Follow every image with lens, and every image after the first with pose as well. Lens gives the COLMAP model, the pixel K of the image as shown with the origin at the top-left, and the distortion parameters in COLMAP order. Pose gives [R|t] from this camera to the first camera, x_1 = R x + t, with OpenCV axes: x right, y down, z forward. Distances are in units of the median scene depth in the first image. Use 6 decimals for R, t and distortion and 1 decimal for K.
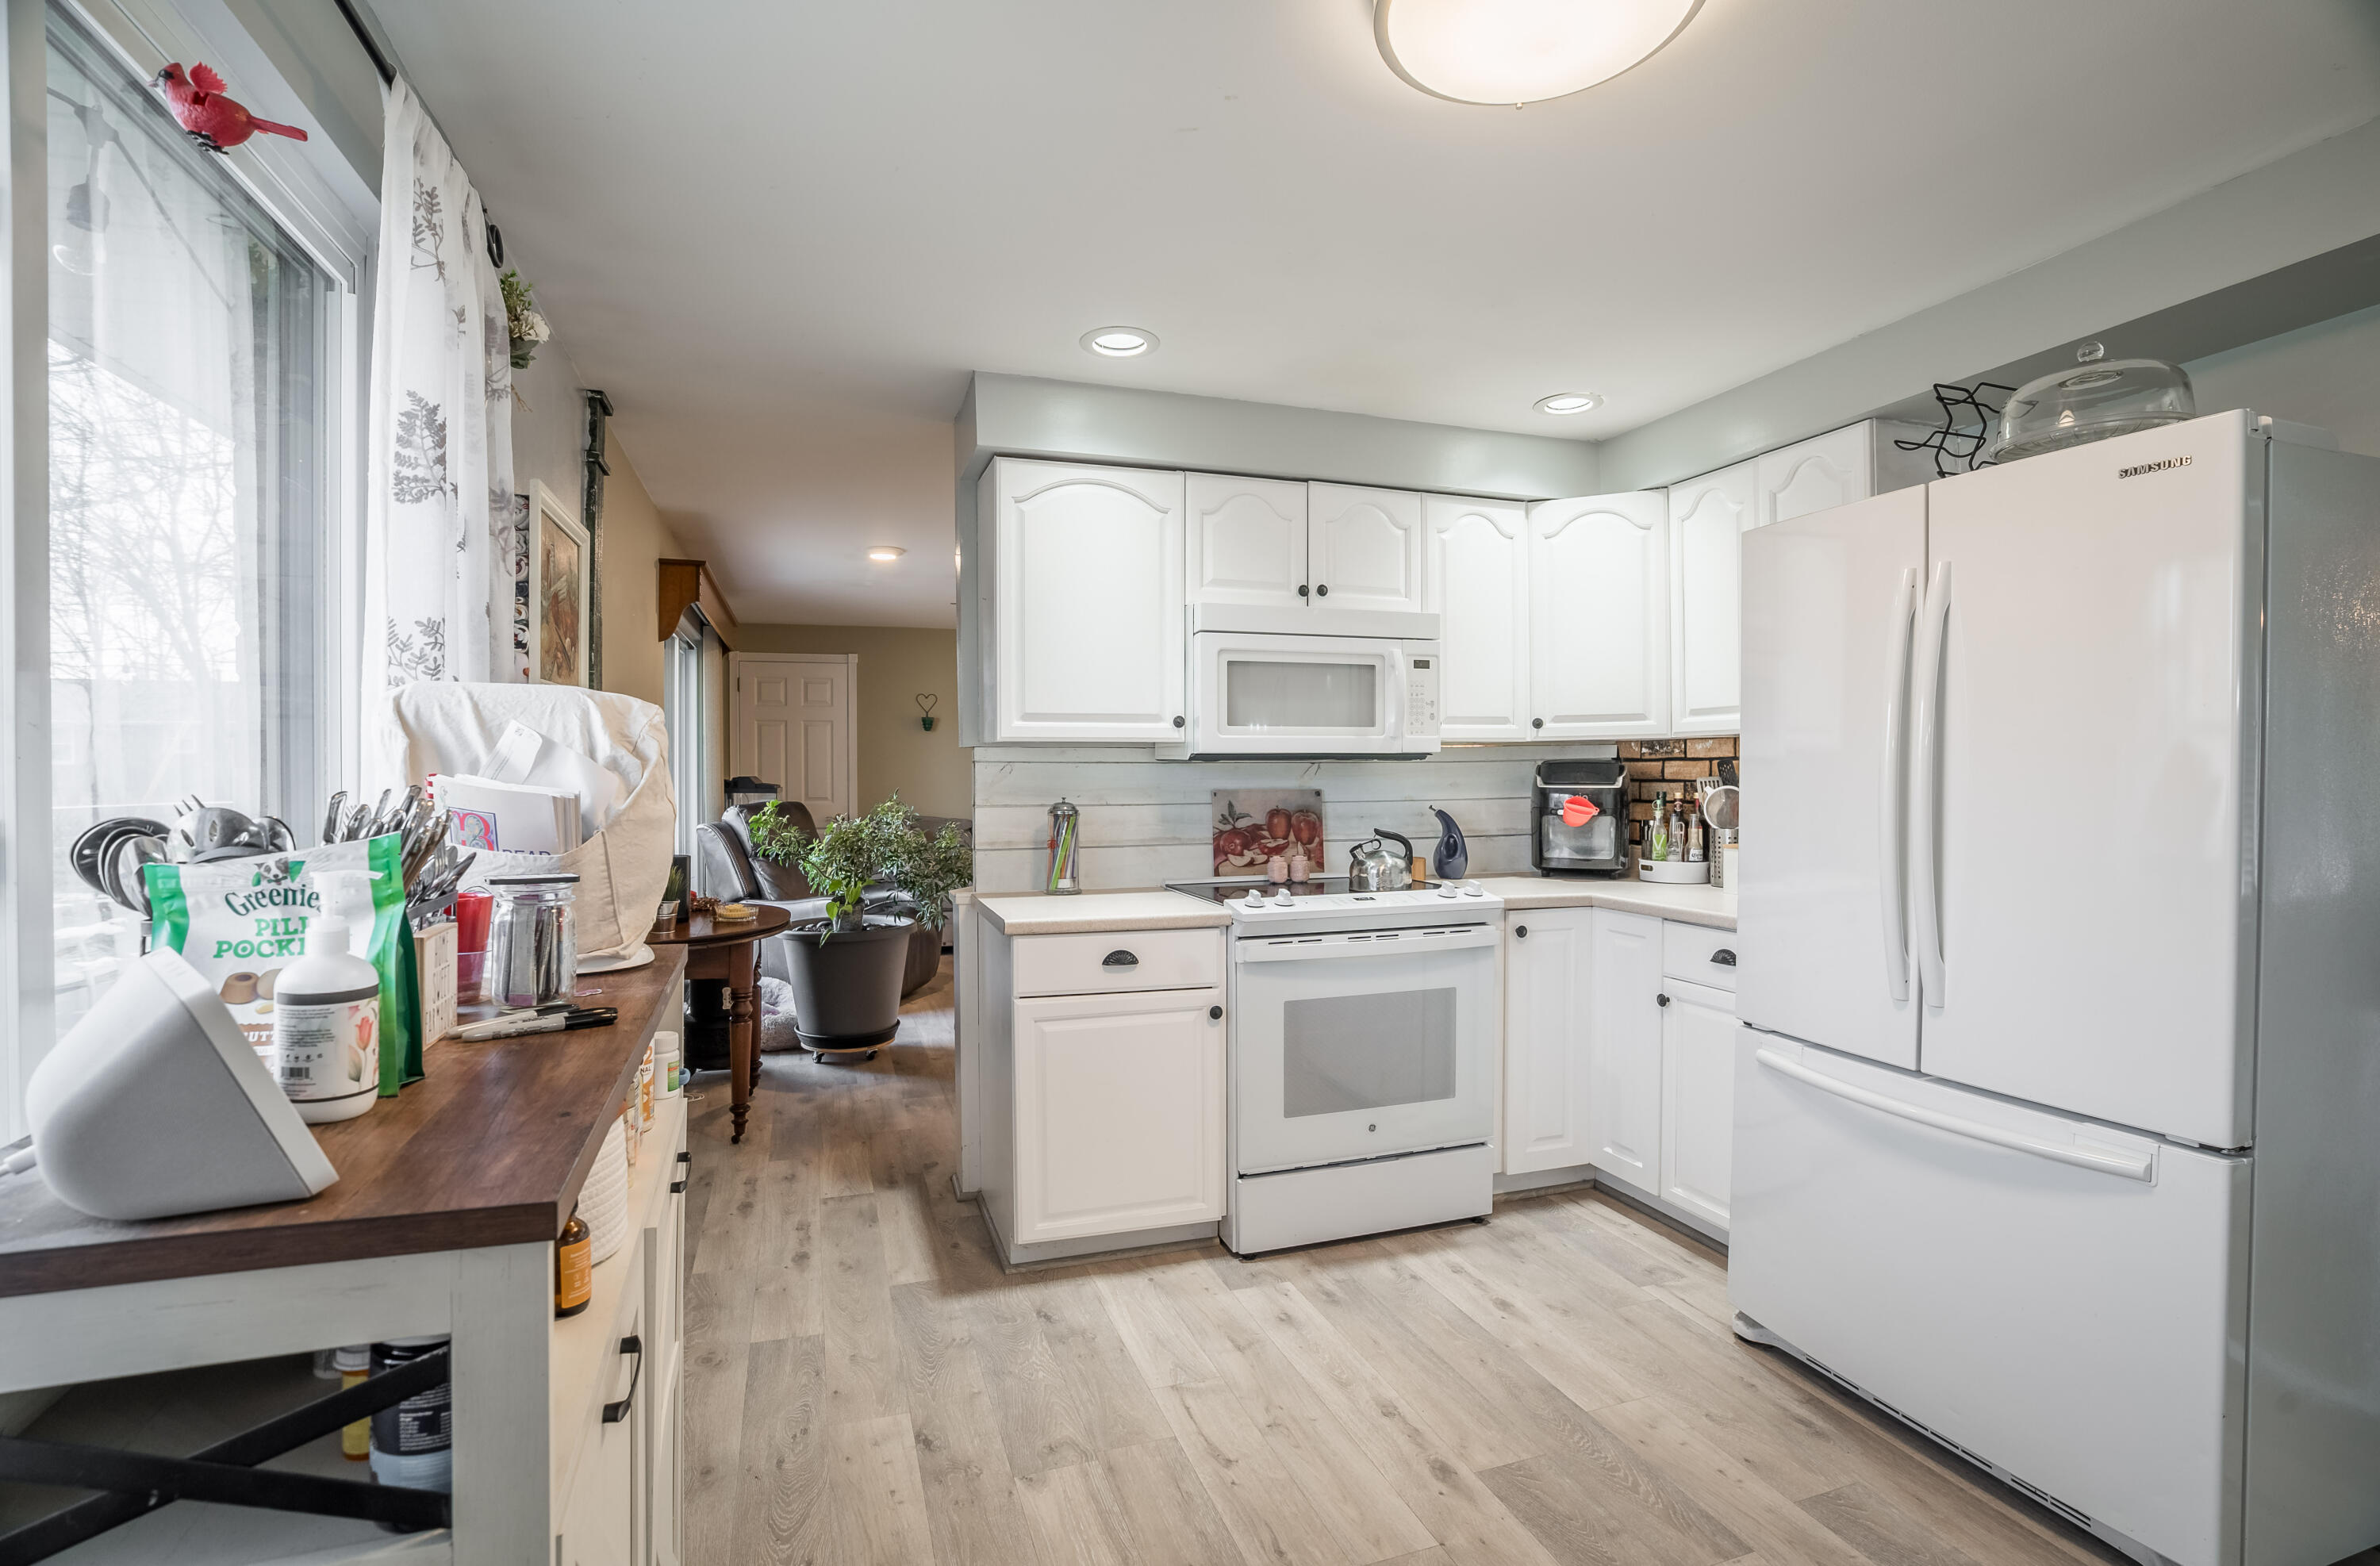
lens RADIAL K [[1136.5, 0, 1190.0], [0, 1136.5, 783.0], [0, 0, 1]] dist [-0.057590, 0.018077]
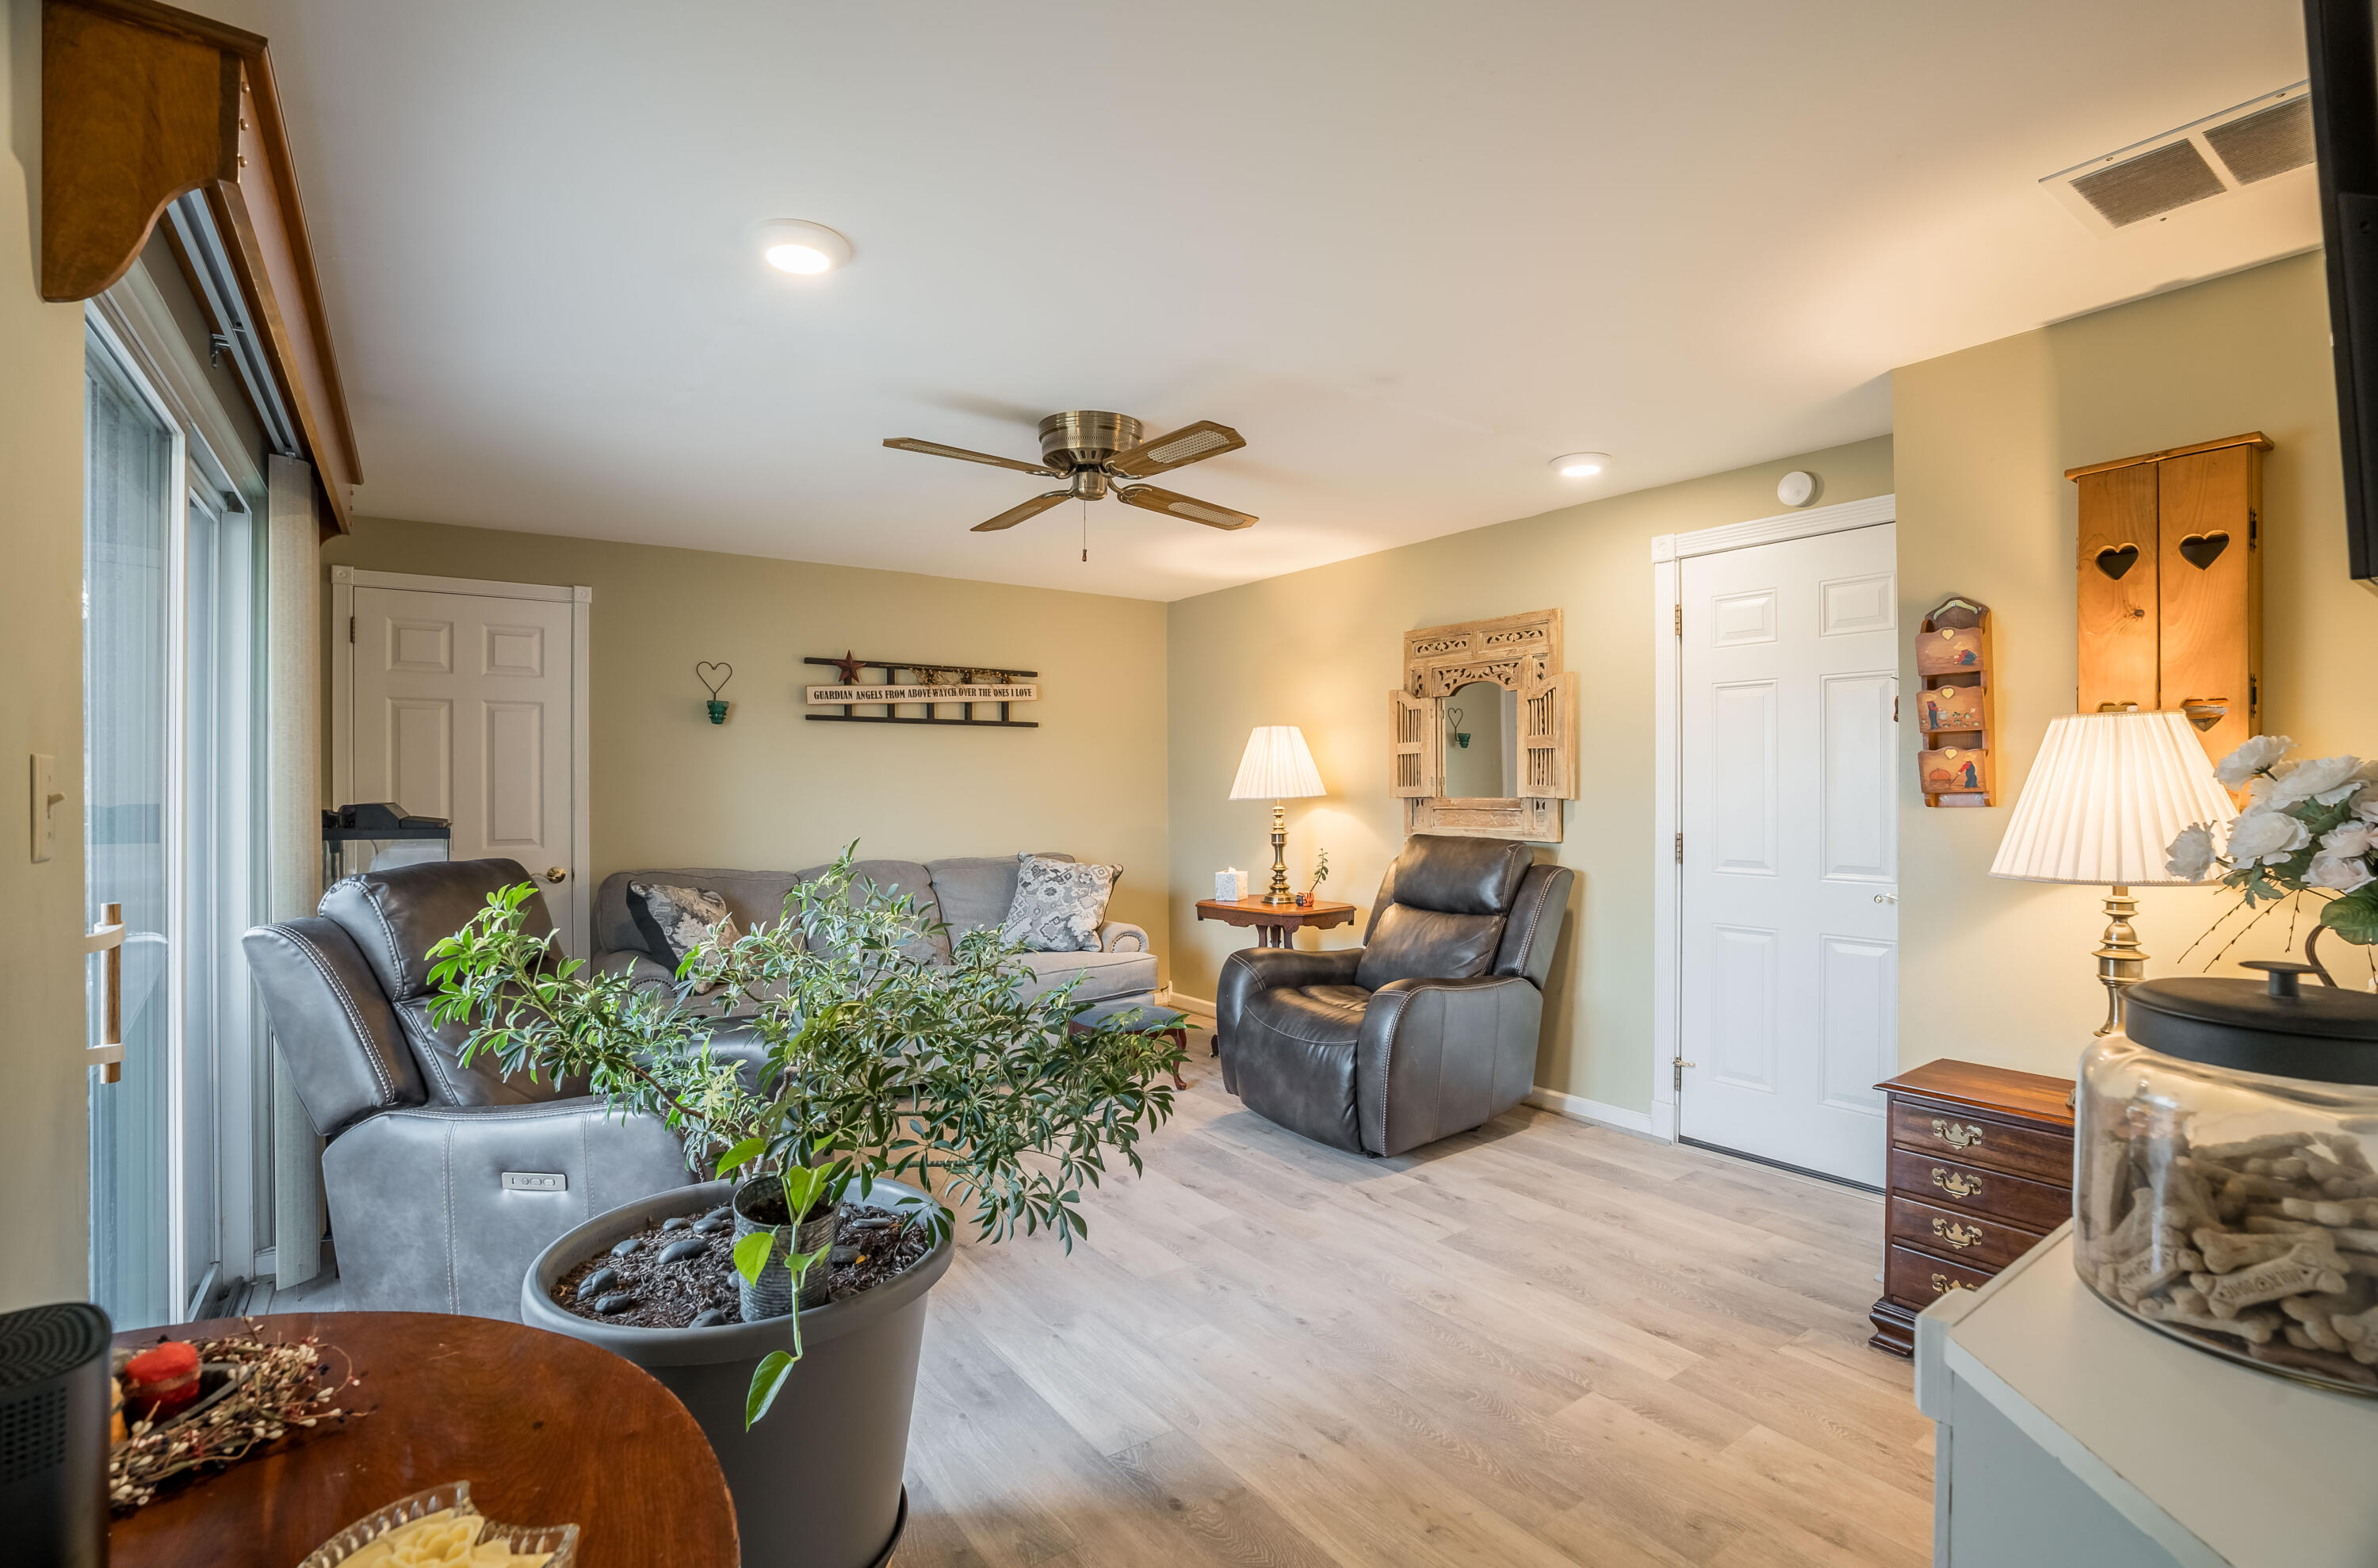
lens RADIAL K [[1084.2, 0, 1189.0], [0, 1084.2, 784.0], [0, 0, 1]] dist [-0.034360, 0.000581]
pose [[0.956240, -0.000725, 0.292582, -0.227241], [0.003701, 0.999947, -0.009617, -0.010396], [-0.292560, 0.010279, 0.956192, 0.542891]]
